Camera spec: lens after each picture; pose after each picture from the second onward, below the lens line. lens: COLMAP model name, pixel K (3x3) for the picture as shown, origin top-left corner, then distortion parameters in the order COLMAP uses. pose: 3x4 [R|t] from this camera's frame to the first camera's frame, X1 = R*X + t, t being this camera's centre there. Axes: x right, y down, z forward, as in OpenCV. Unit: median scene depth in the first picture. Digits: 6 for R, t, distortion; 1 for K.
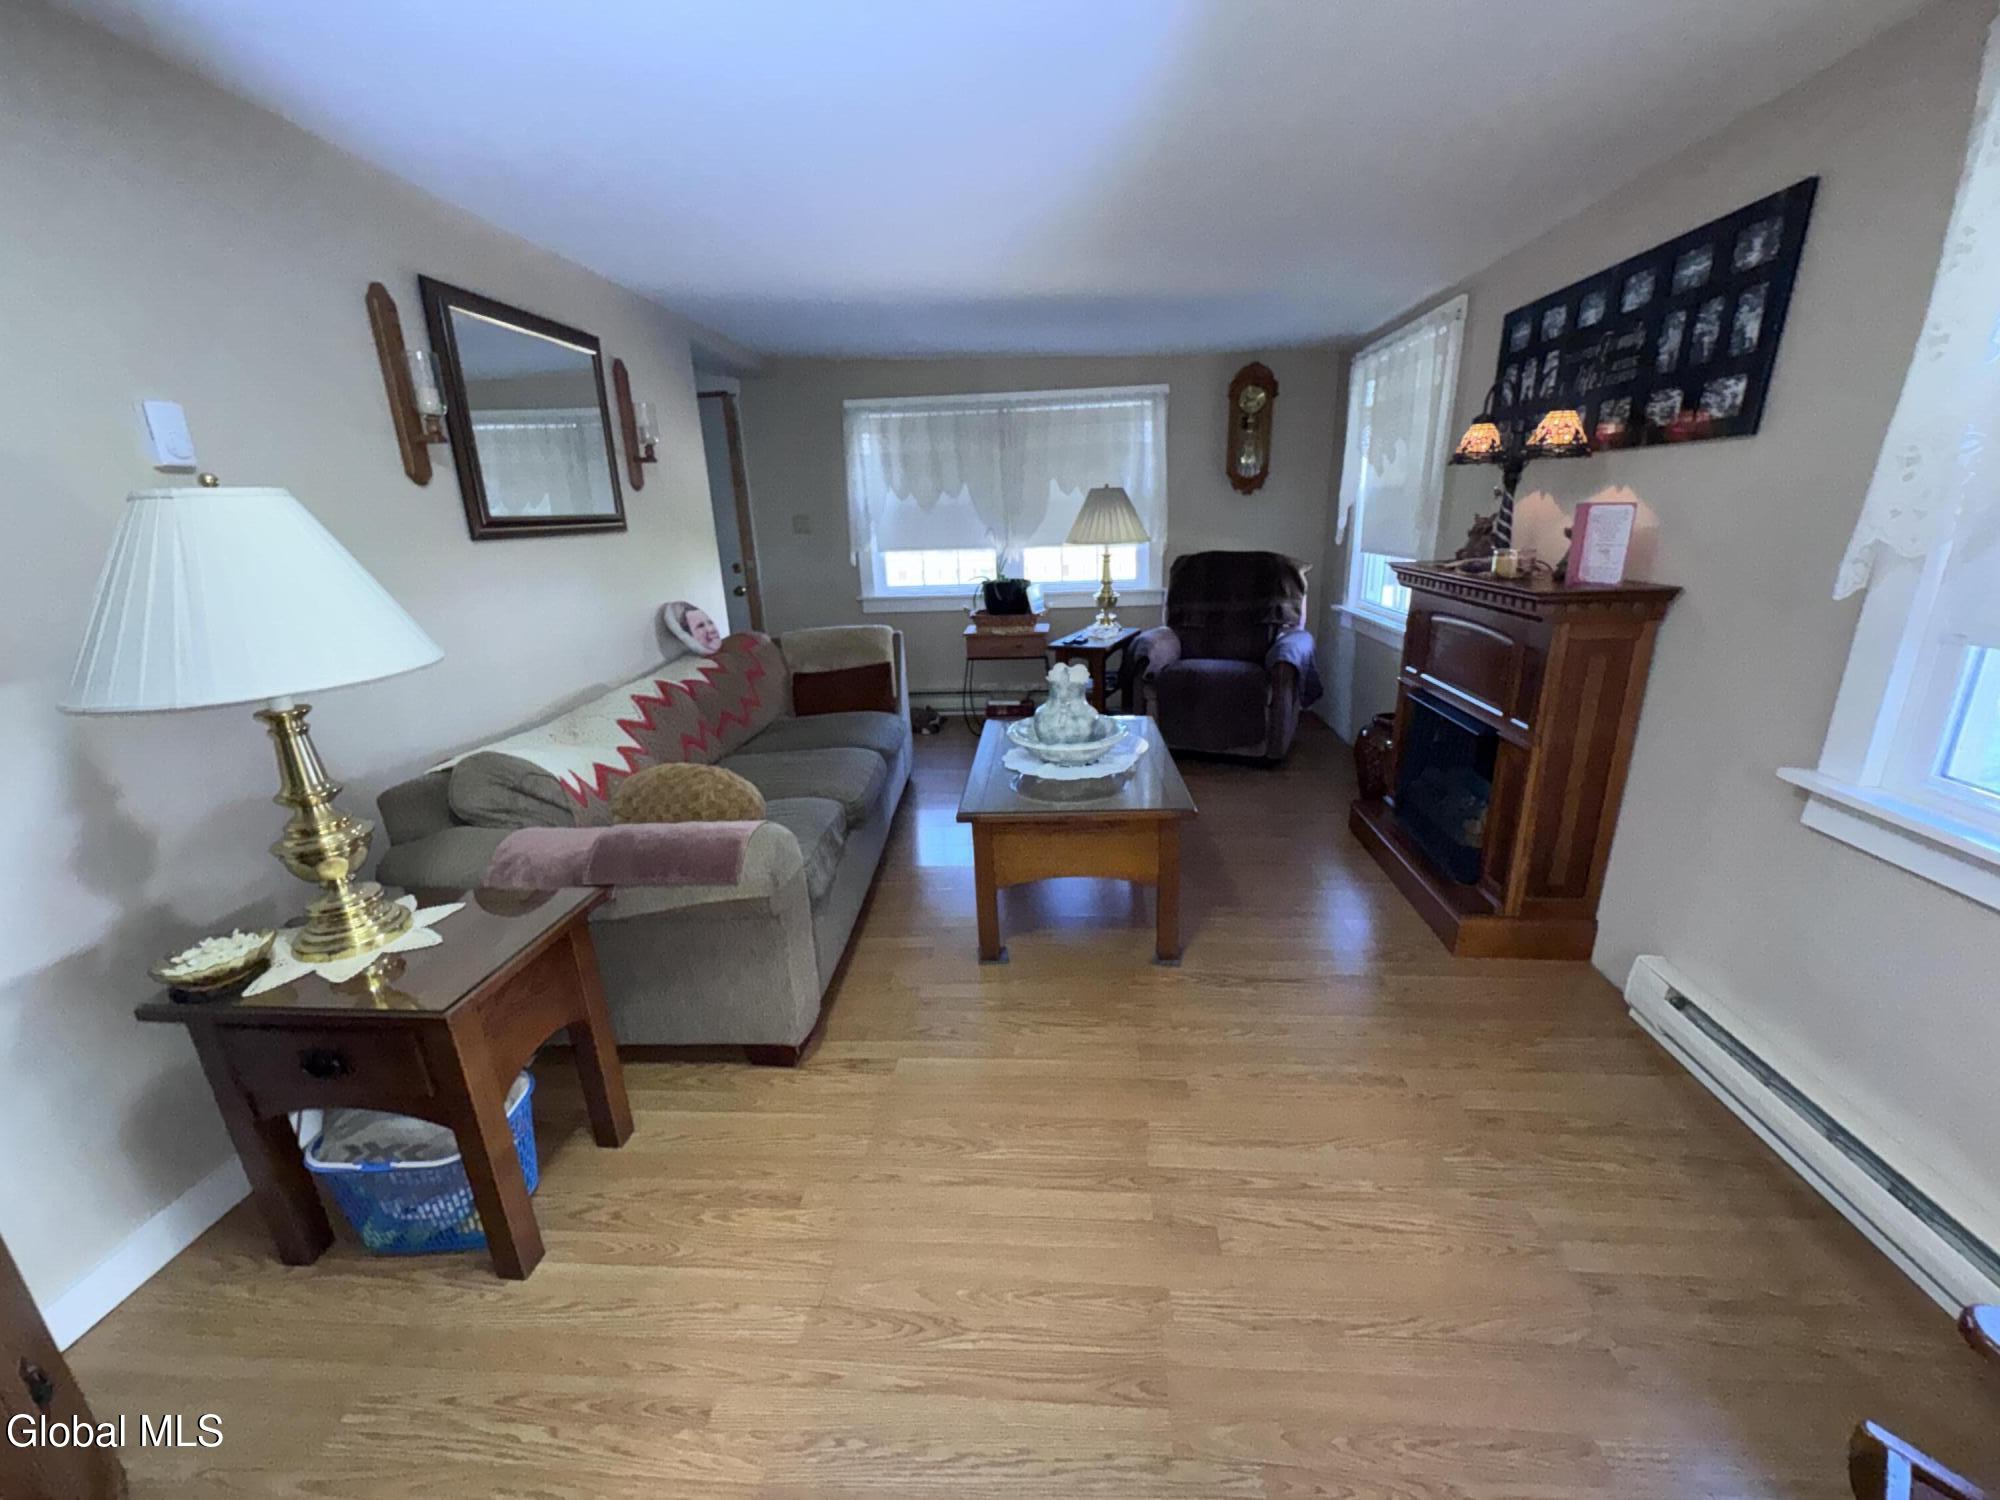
lens RADIAL K [[796.4, 0, 1005.9], [0, 796.4, 748.1], [0, 0, 1]] dist [-0.001557, -0.000073]
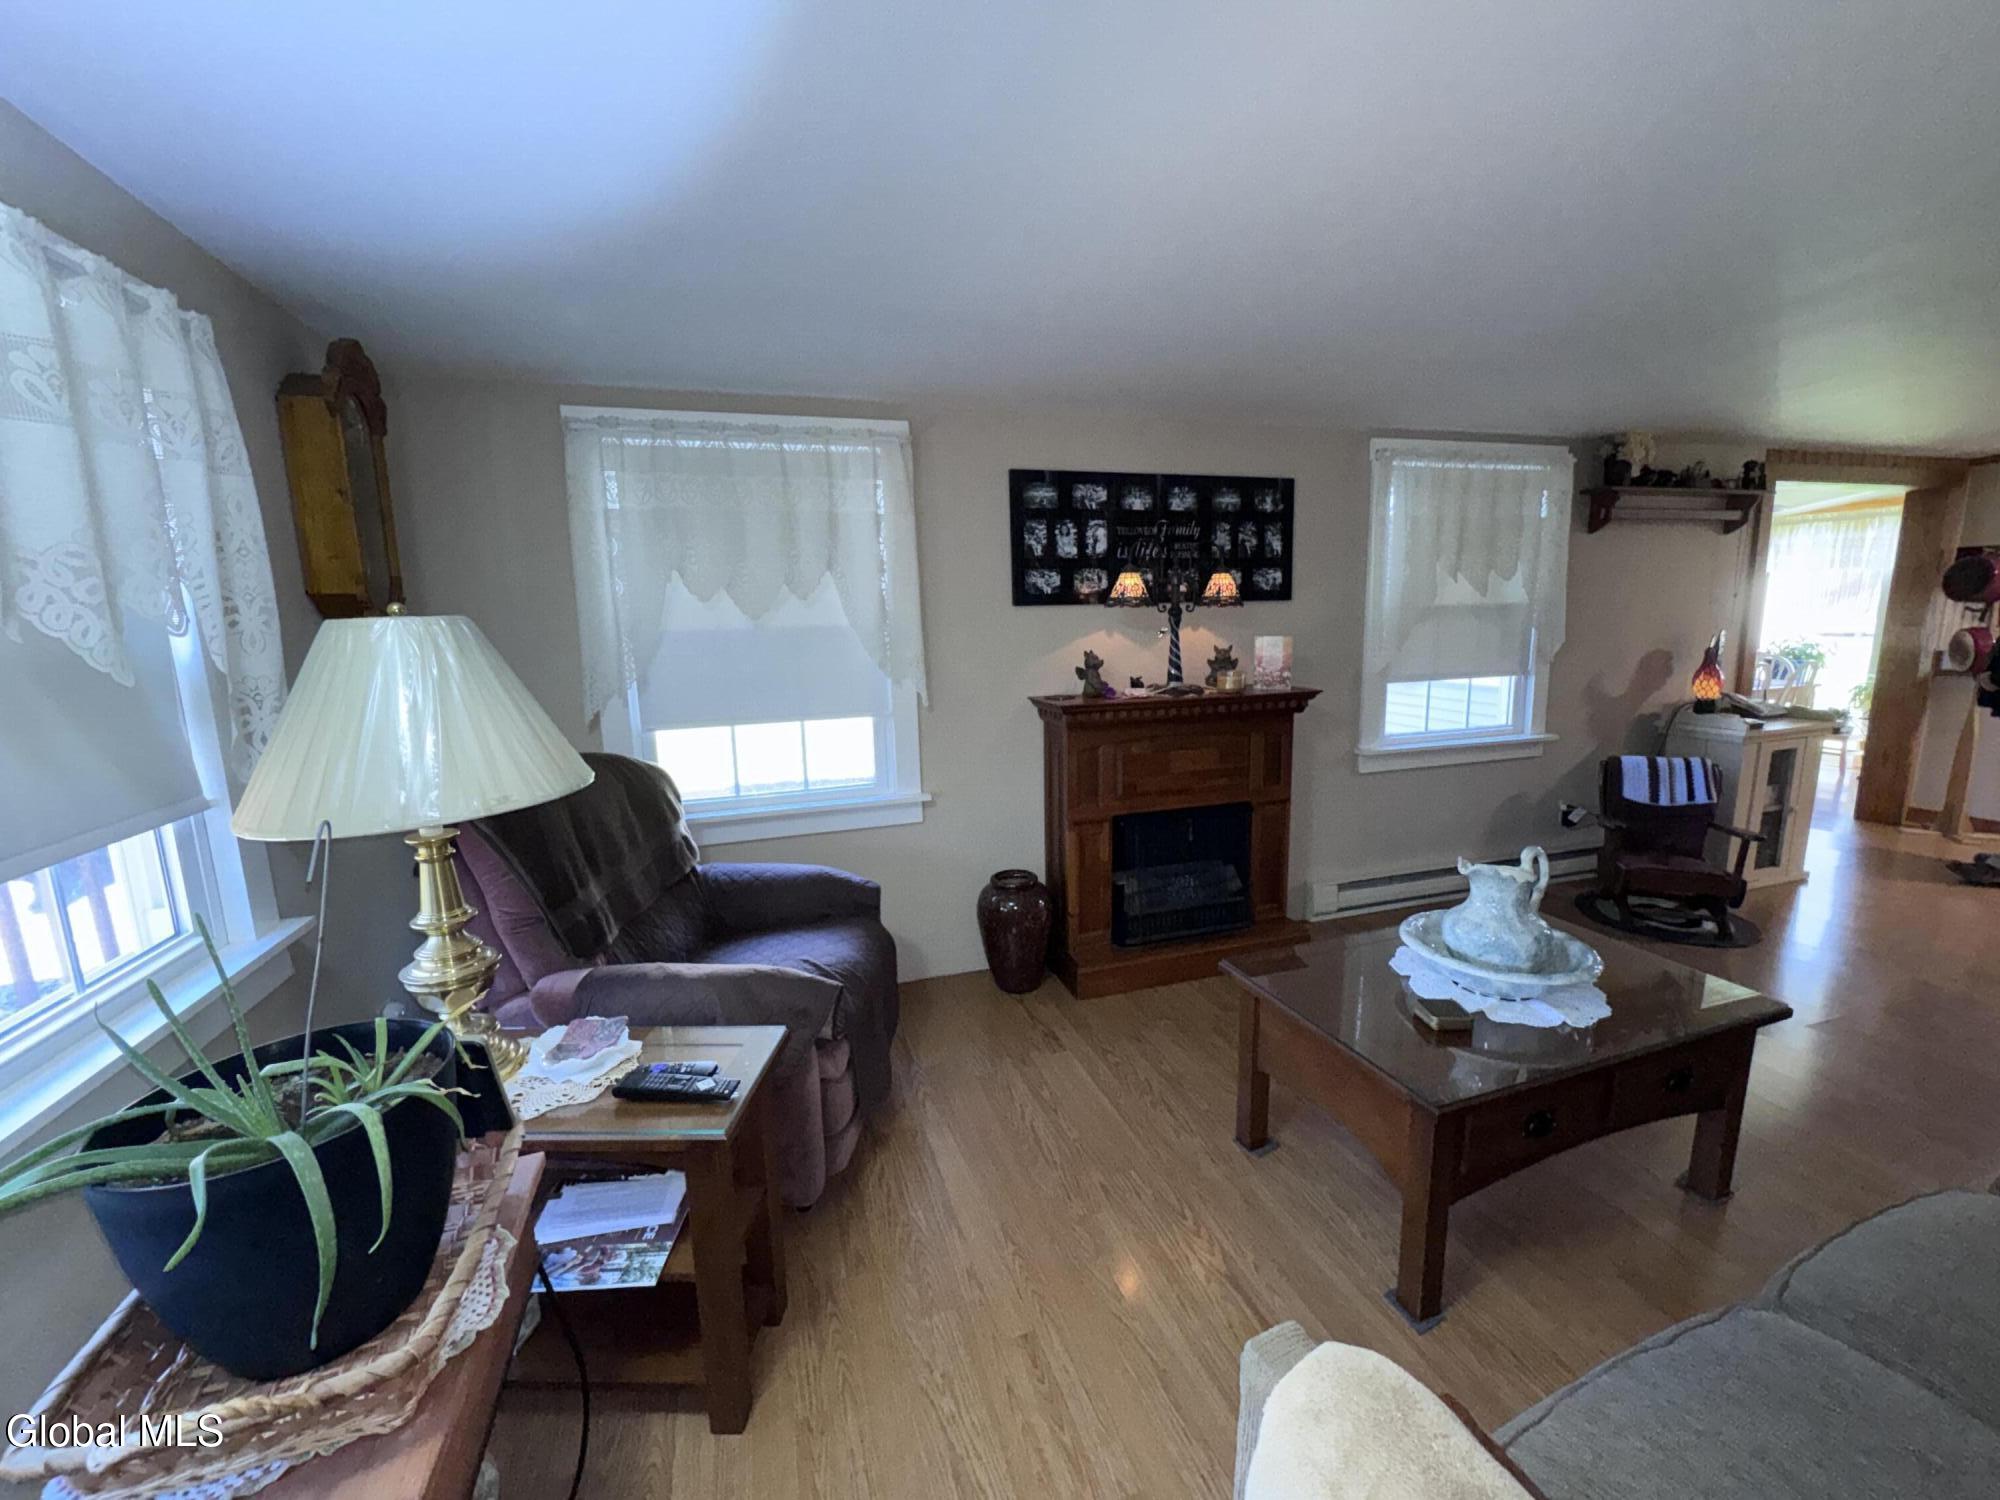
lens RADIAL K [[796.4, 0, 995.4], [0, 796.4, 753.6], [0, 0, 1]] dist [-0.001557, -0.000073]
pose [[-0.386291, -0.119538, 0.914598, -0.512980], [0.300820, 0.921024, 0.247433, -0.661490], [-0.871944, 0.370710, -0.319824, 2.110408]]
